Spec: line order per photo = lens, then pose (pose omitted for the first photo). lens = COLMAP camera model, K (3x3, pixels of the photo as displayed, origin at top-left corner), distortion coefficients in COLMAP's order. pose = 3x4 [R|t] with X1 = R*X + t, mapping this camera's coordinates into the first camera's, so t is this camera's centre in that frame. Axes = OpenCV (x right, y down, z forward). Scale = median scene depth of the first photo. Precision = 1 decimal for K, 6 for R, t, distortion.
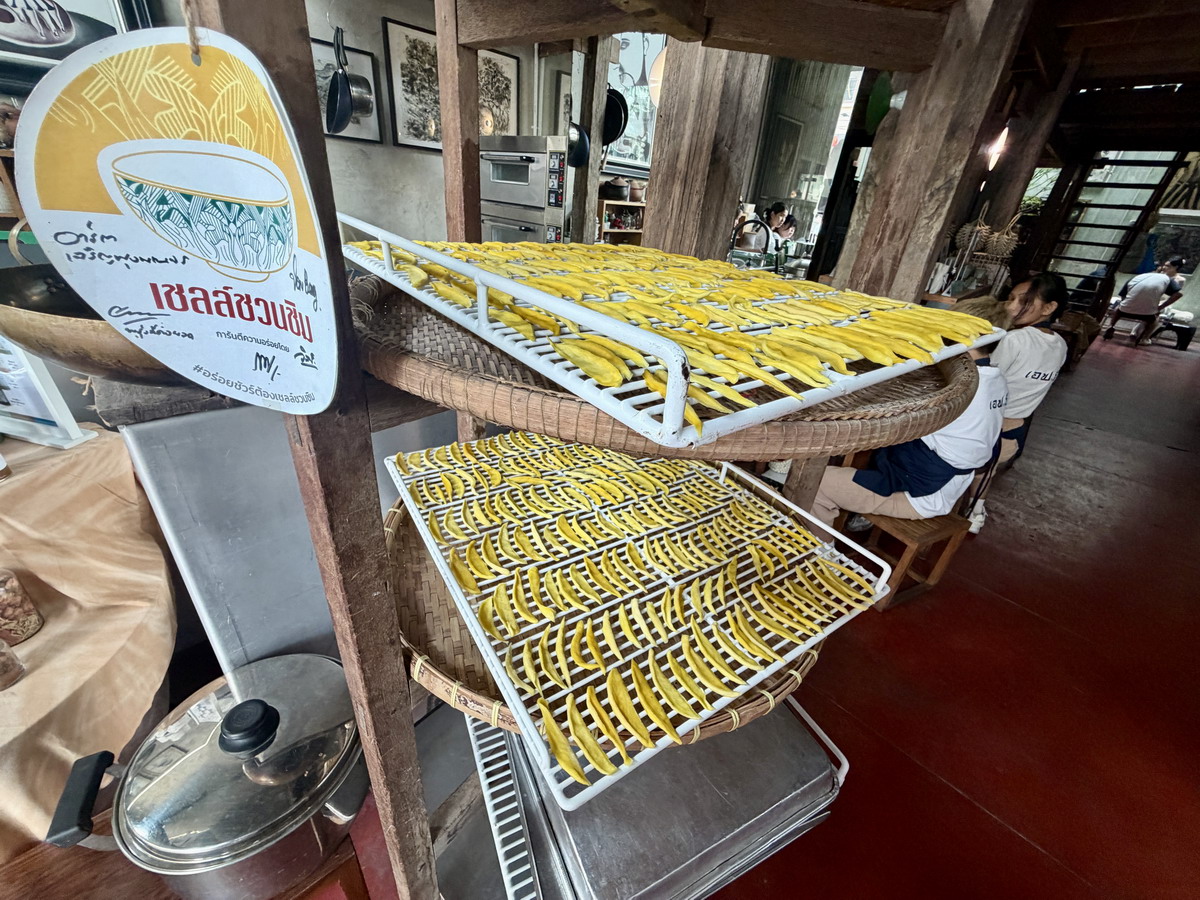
lens RADIAL K [[480.8, 0, 595.5], [0, 480.8, 452.4], [0, 0, 1]] dist [0.001341, 0.000085]
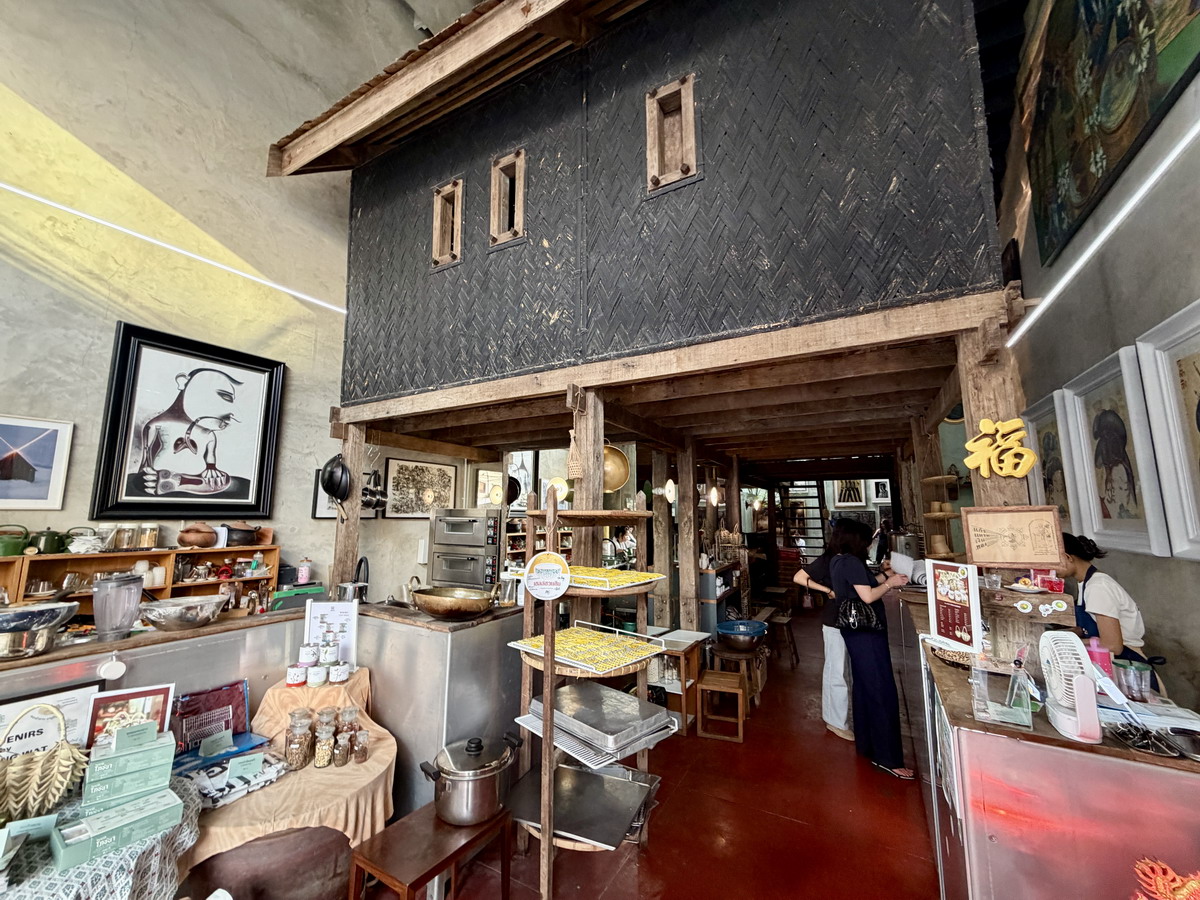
lens RADIAL K [[476.1, 0, 603.0], [0, 476.1, 445.8], [0, 0, 1]] dist [-0.000549, -0.000014]
pose [[0.954012, -0.032805, 0.297967, -0.182195], [0.201409, 0.806353, -0.556084, 0.200092], [-0.222024, 0.590524, 0.775878, -0.543803]]
